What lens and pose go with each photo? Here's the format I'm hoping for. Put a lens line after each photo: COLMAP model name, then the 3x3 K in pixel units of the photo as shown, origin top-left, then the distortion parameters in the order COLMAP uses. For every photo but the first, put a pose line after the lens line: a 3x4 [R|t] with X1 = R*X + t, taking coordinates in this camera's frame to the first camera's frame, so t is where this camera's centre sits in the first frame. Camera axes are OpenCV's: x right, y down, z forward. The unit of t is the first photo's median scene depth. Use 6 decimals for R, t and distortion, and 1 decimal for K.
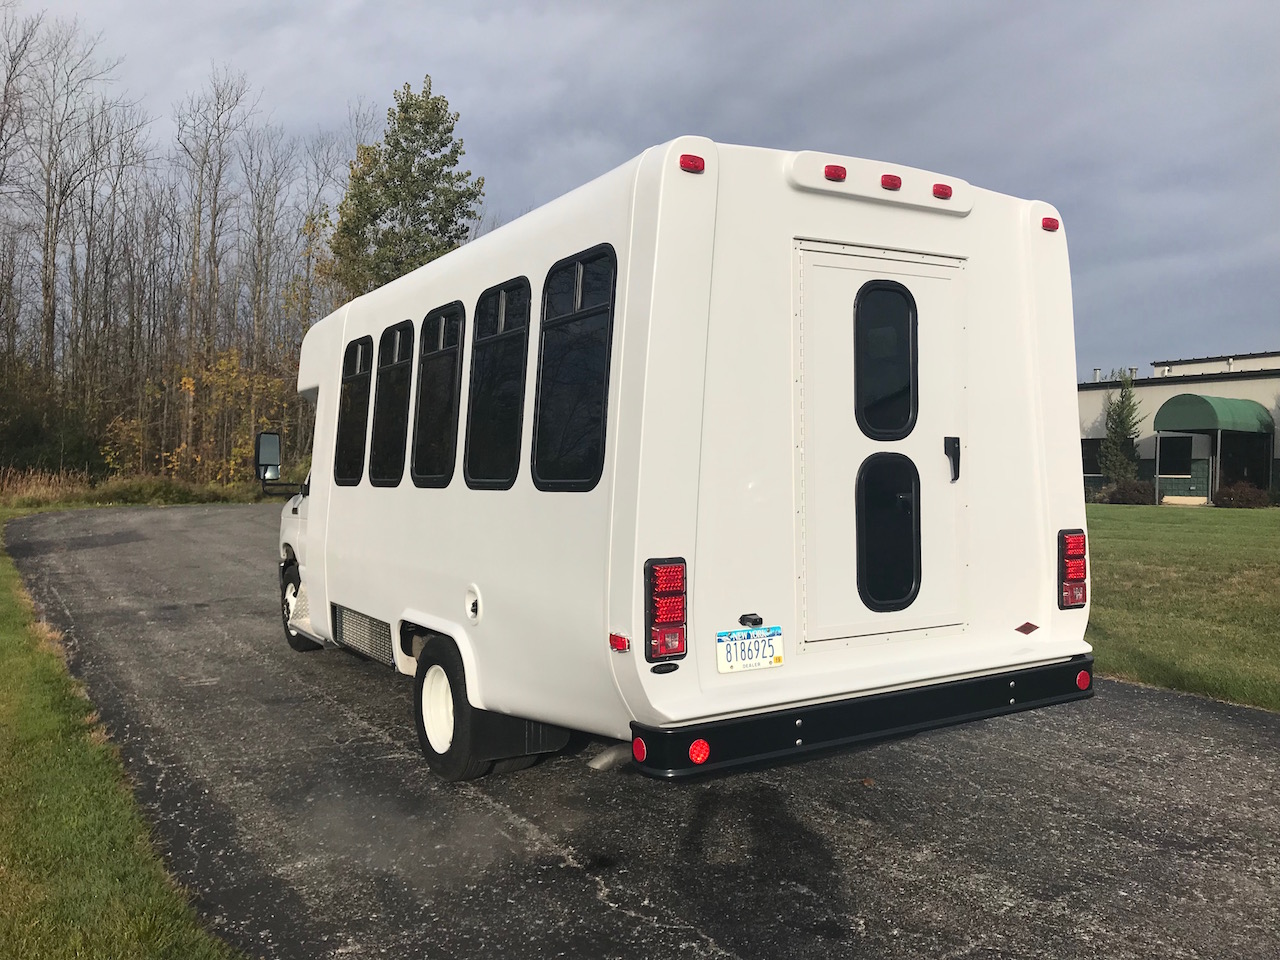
lens RADIAL K [[1053.8, 0, 638.6], [0, 1053.8, 482.1], [0, 0, 1]] dist [0.031391, -0.032709]
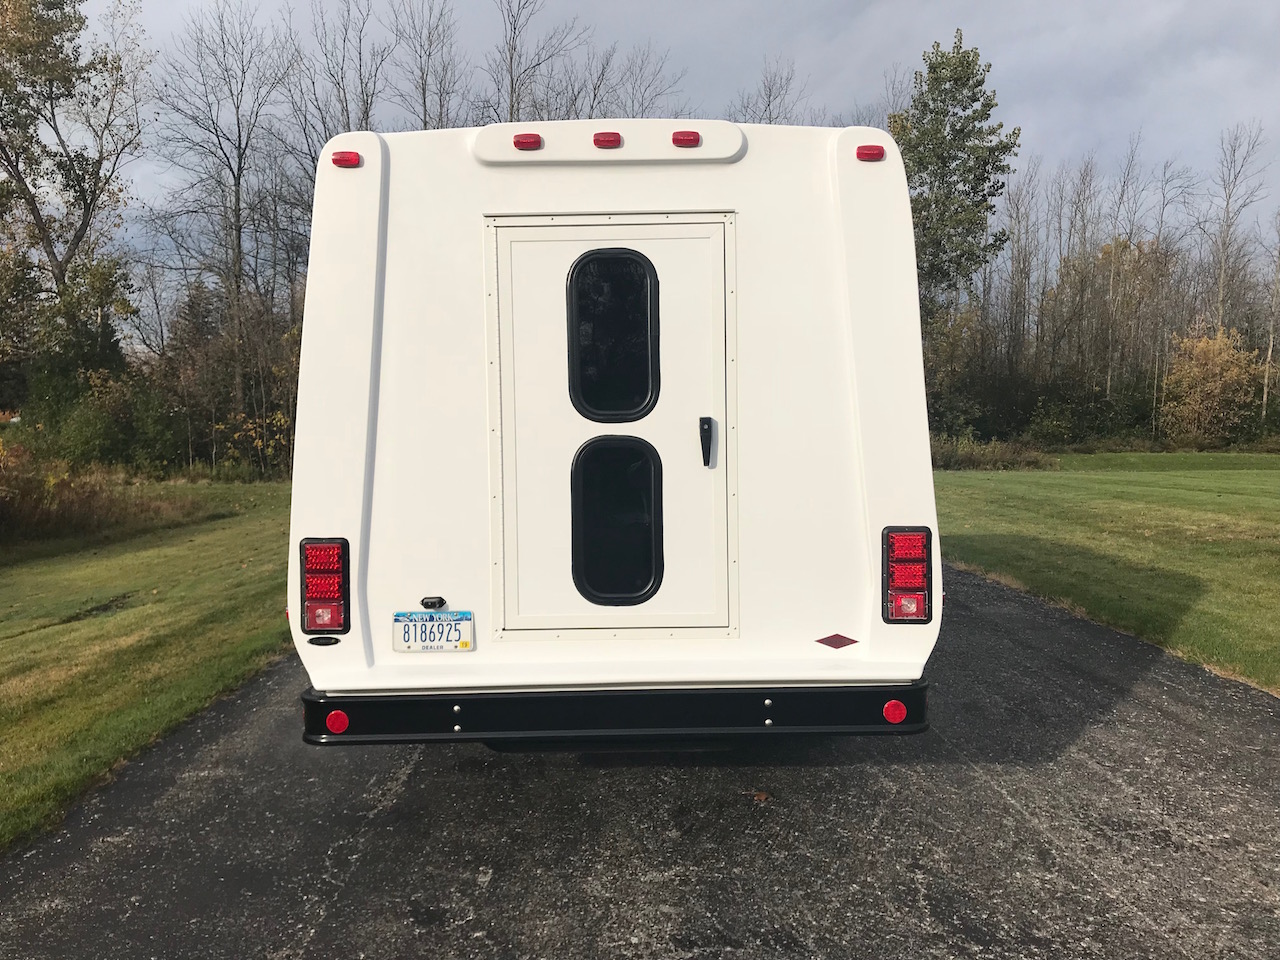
lens RADIAL K [[1053.8, 0, 637.9], [0, 1053.8, 482.9], [0, 0, 1]] dist [0.031391, -0.032709]
pose [[0.852249, 0.019910, -0.522757, 0.677820], [-0.004532, 0.999519, 0.030680, -0.013790], [0.523117, -0.023777, 0.851929, 0.206206]]
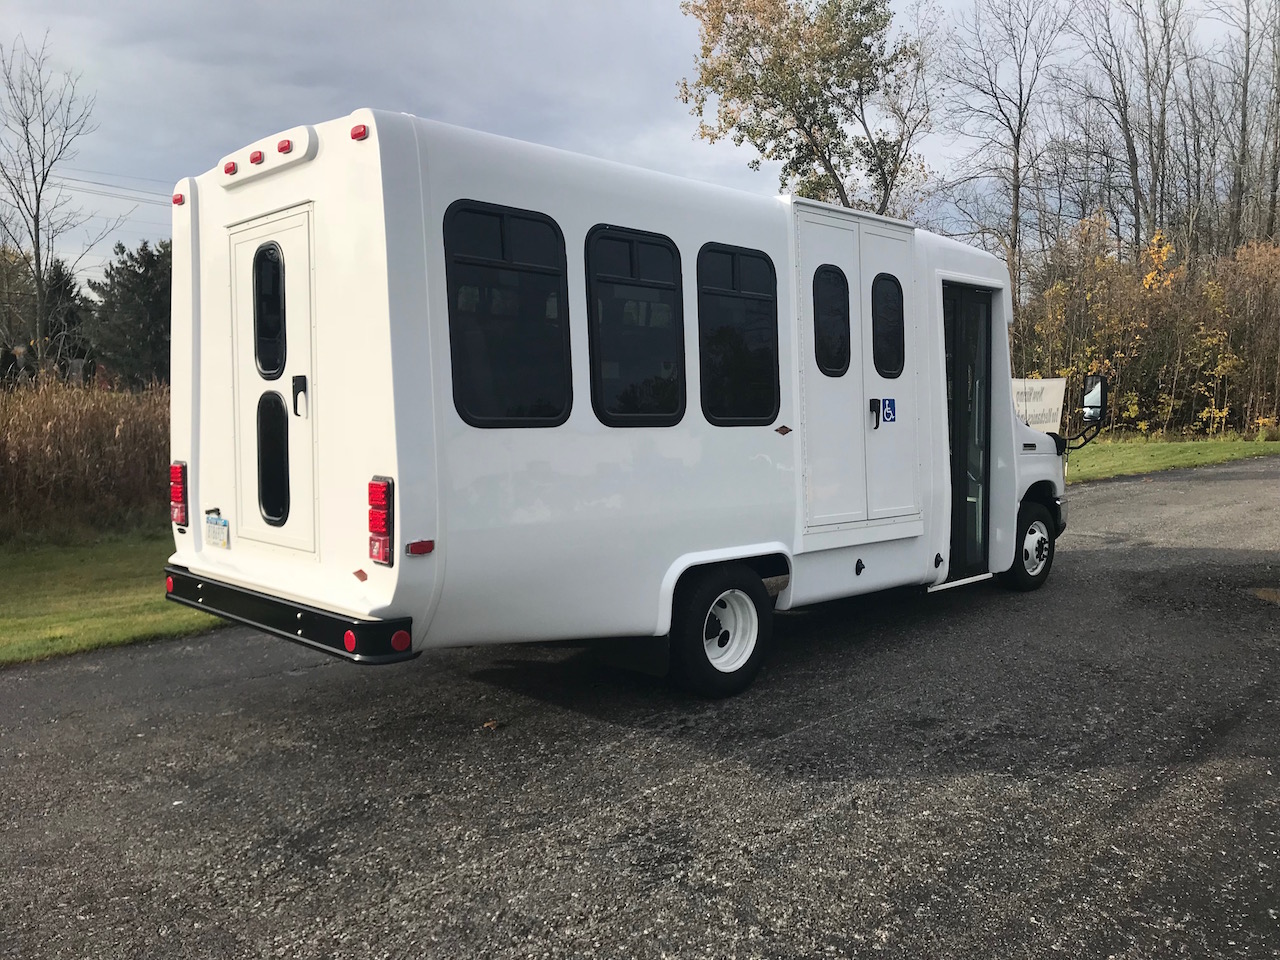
lens RADIAL K [[1053.8, 0, 630.1], [0, 1053.8, 468.9], [0, 0, 1]] dist [0.031391, -0.032709]
pose [[0.217181, 0.067270, -0.973811, 1.349252], [-0.016452, 0.997733, 0.065253, -0.022514], [0.975993, 0.001849, 0.217795, 1.041755]]
